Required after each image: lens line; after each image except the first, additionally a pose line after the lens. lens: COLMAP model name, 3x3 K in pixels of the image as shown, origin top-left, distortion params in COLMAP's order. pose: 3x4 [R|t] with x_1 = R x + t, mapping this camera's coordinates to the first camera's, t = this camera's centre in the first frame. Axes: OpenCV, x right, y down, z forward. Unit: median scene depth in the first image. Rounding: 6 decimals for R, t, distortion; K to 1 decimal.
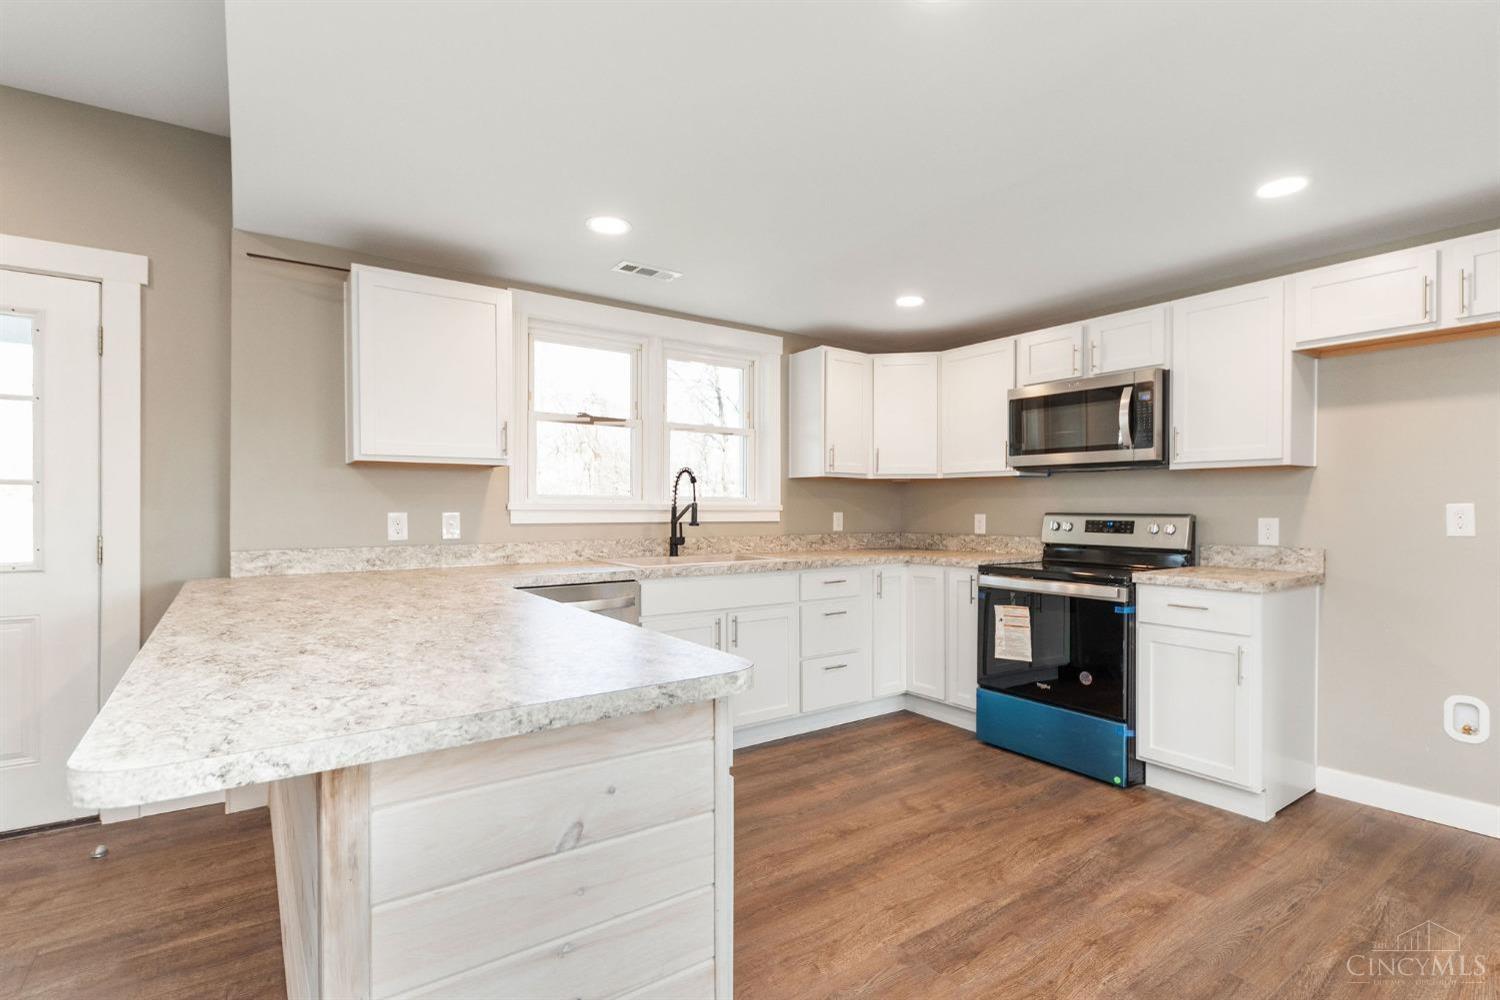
lens RADIAL K [[730.4, 0, 750.0], [0, 730.4, 500.0], [0, 0, 1]] dist [0.000198, 0.000273]
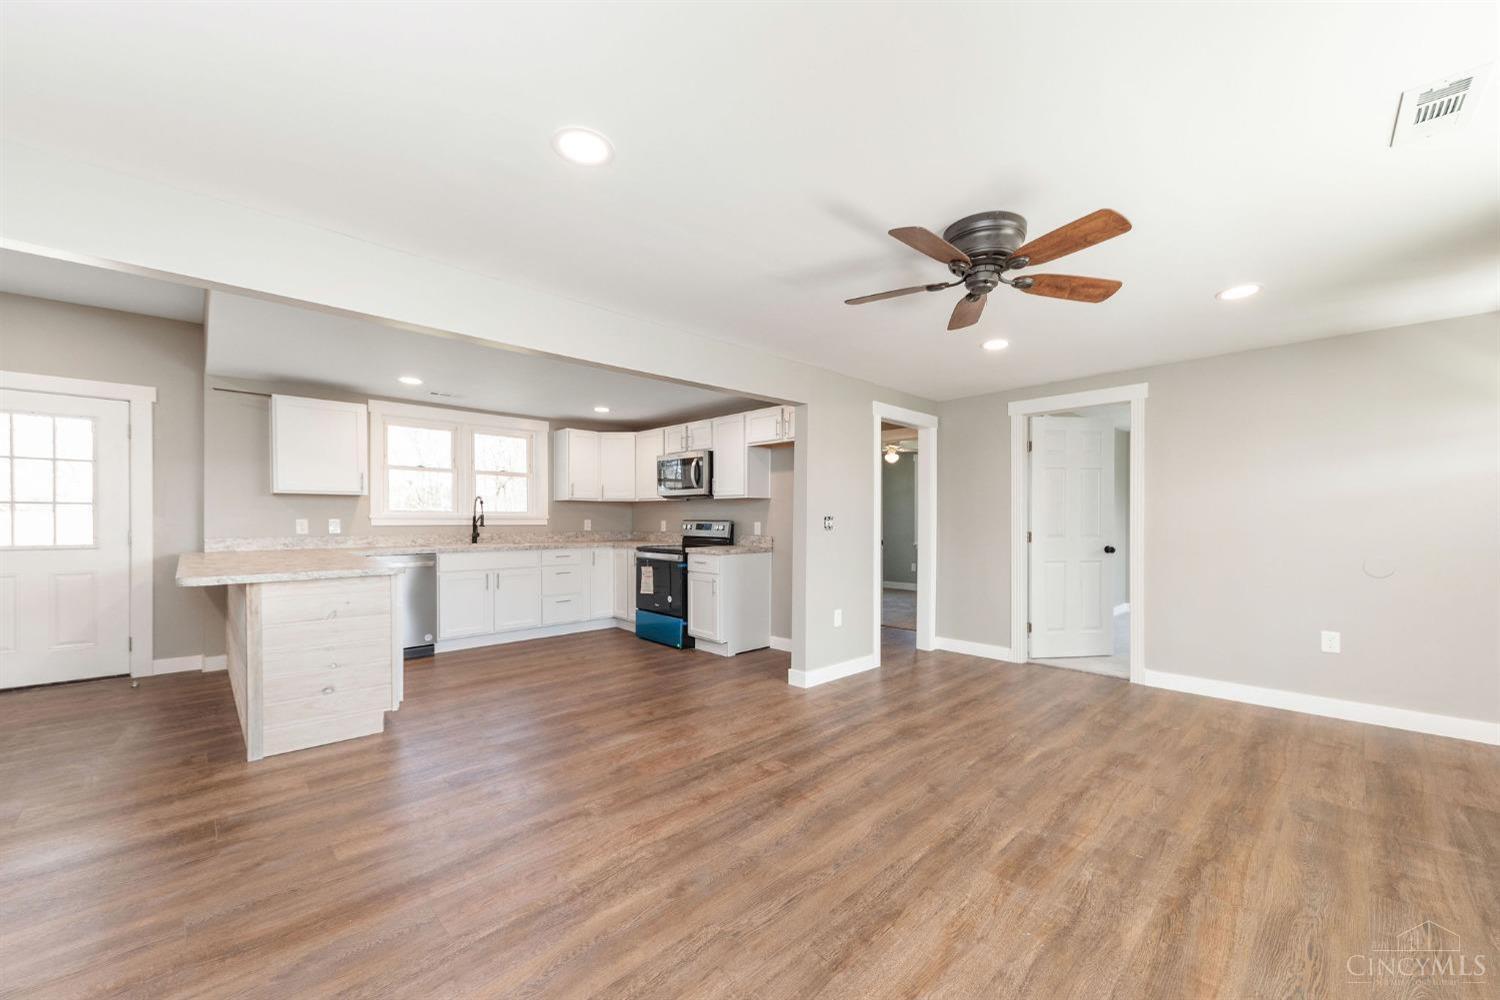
lens RADIAL K [[590.9, 0, 757.5], [0, 590.9, 516.7], [0, 0, 1]] dist [-0.000041, -0.000030]
pose [[0.987891, 0.000758, 0.155148, 0.415183], [-0.002094, 0.999962, 0.008449, -0.004826], [-0.155136, -0.008672, 0.987855, -0.650073]]
